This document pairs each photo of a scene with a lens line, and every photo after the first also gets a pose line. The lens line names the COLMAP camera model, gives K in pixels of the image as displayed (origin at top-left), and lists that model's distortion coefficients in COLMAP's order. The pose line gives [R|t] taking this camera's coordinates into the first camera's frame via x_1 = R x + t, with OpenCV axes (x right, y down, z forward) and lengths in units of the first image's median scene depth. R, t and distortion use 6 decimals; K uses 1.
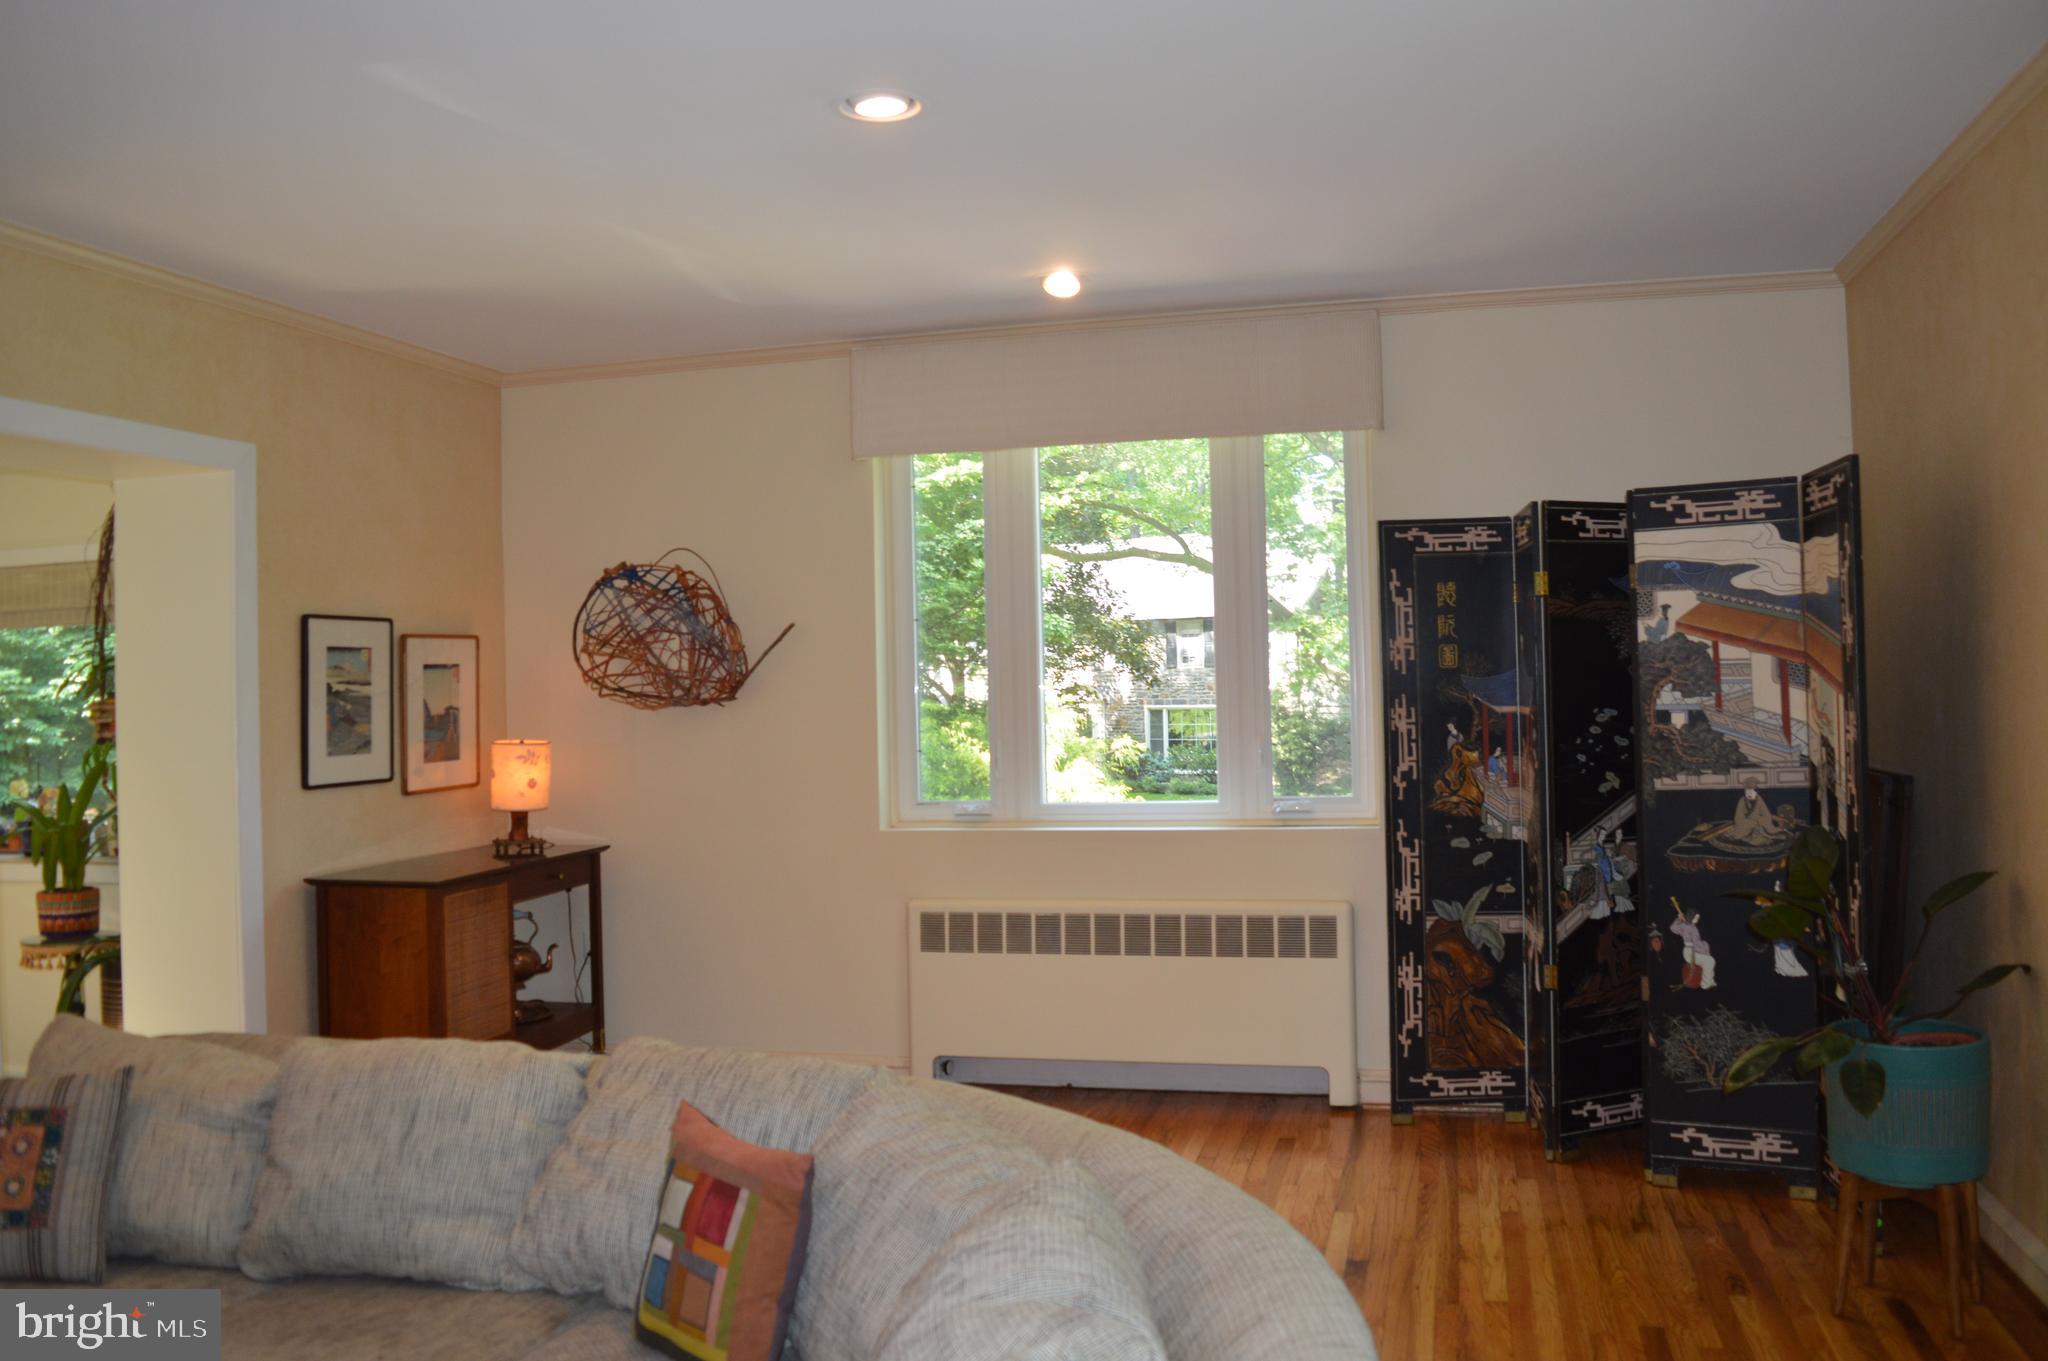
lens RADIAL K [[1618.3, 0, 1027.0], [0, 1618.3, 662.1], [0, 0, 1]] dist [-0.066082, 0.015889]
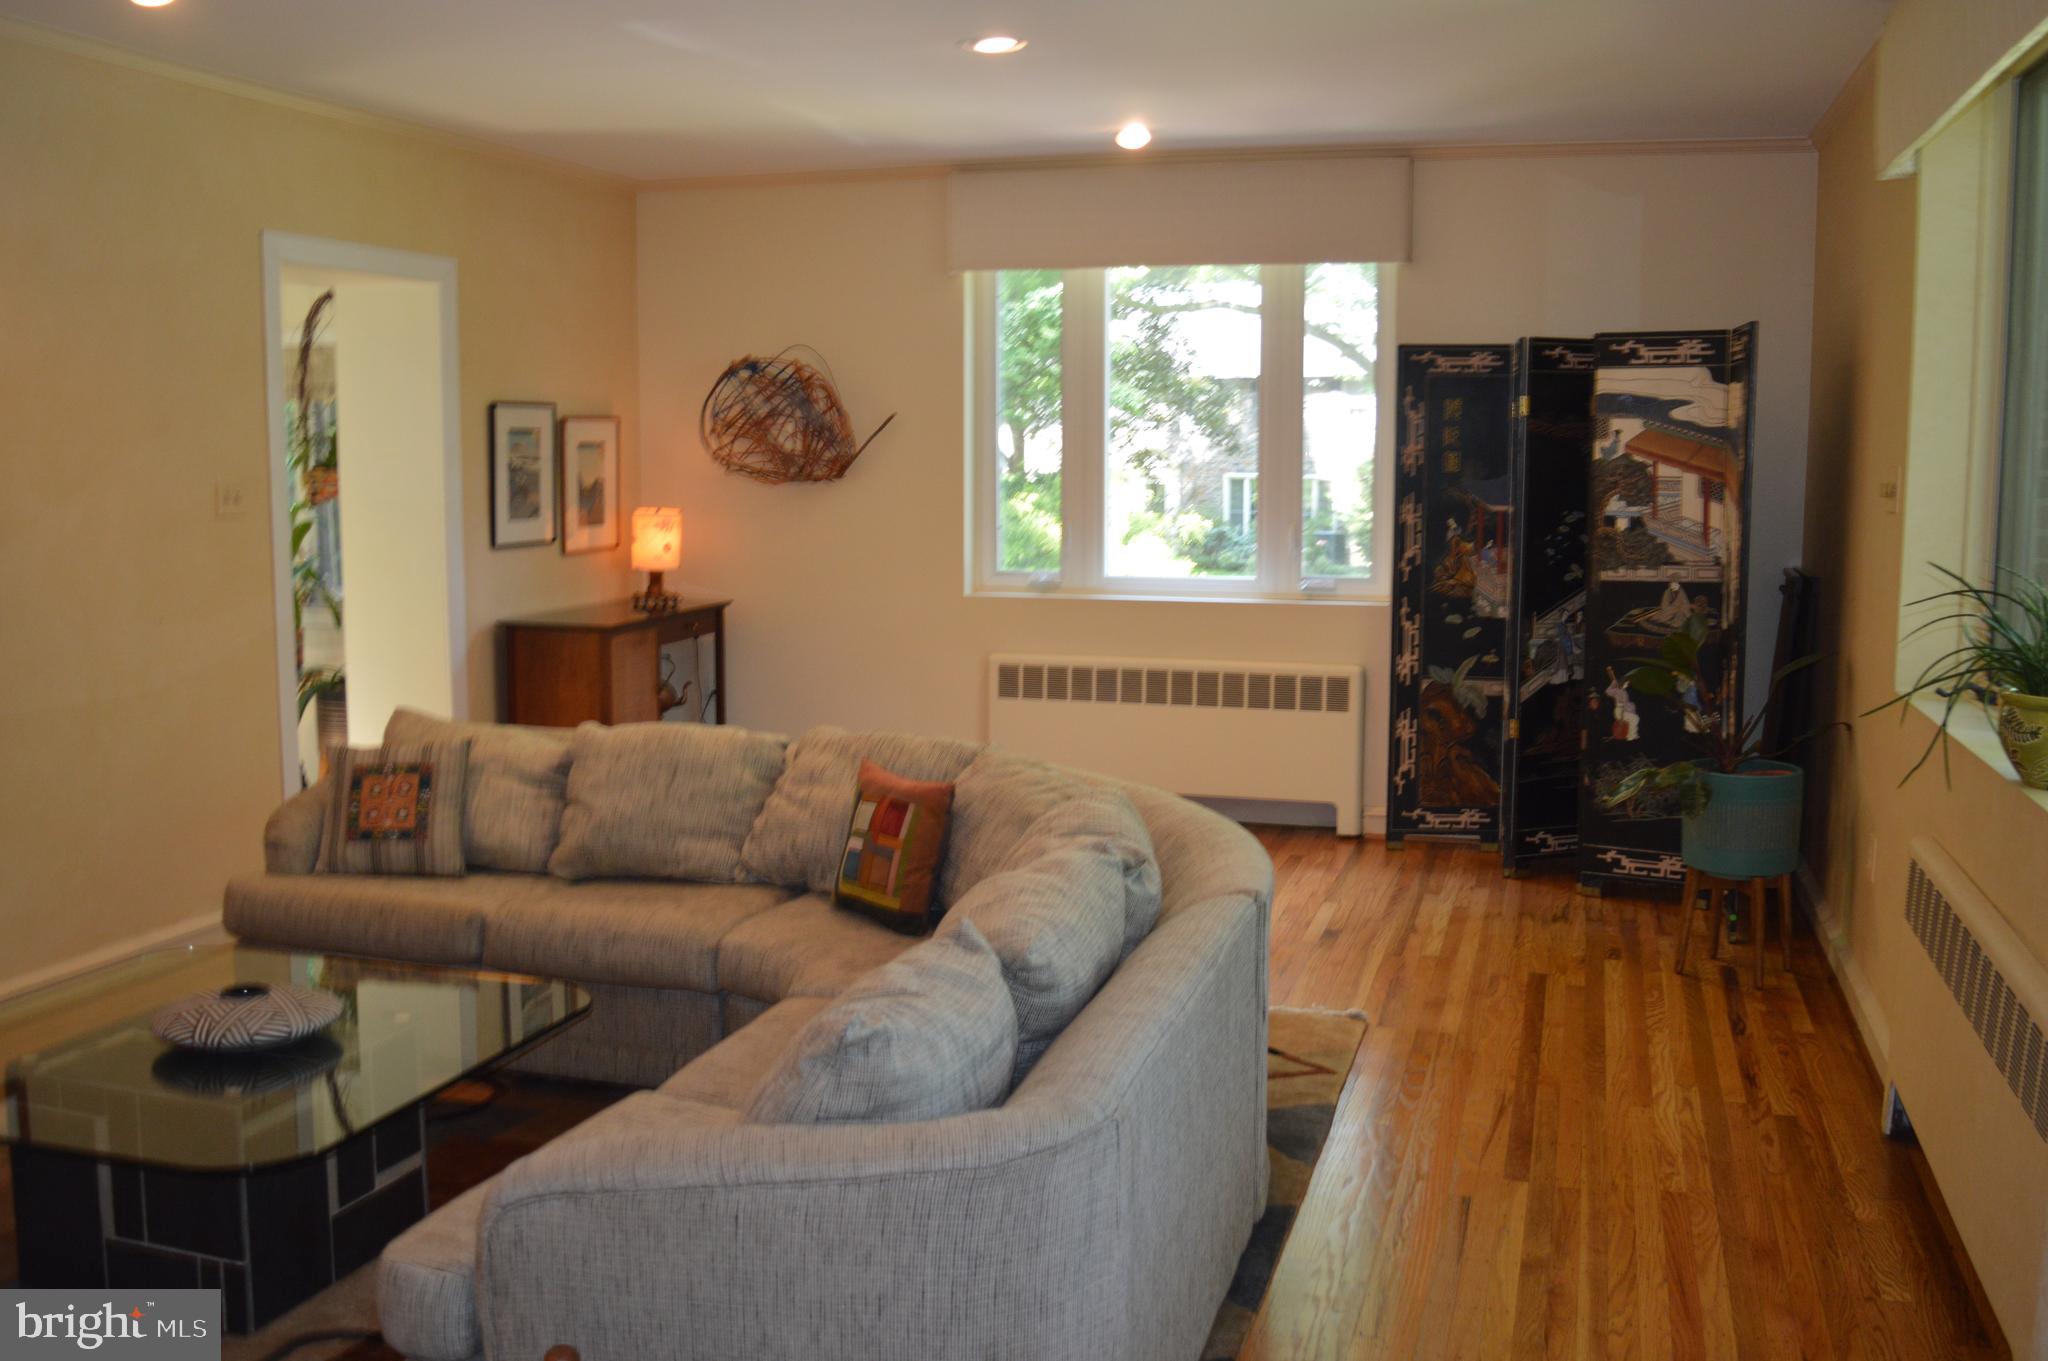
lens RADIAL K [[1900.9, 0, 1017.6], [0, 1900.9, 677.5], [0, 0, 1]] dist [-0.132956, 0.000000]
pose [[0.998849, 0.030995, -0.036611, -0.001132], [-0.025587, 0.989834, 0.139907, -0.032179], [0.040576, -0.138810, 0.989487, -0.403632]]
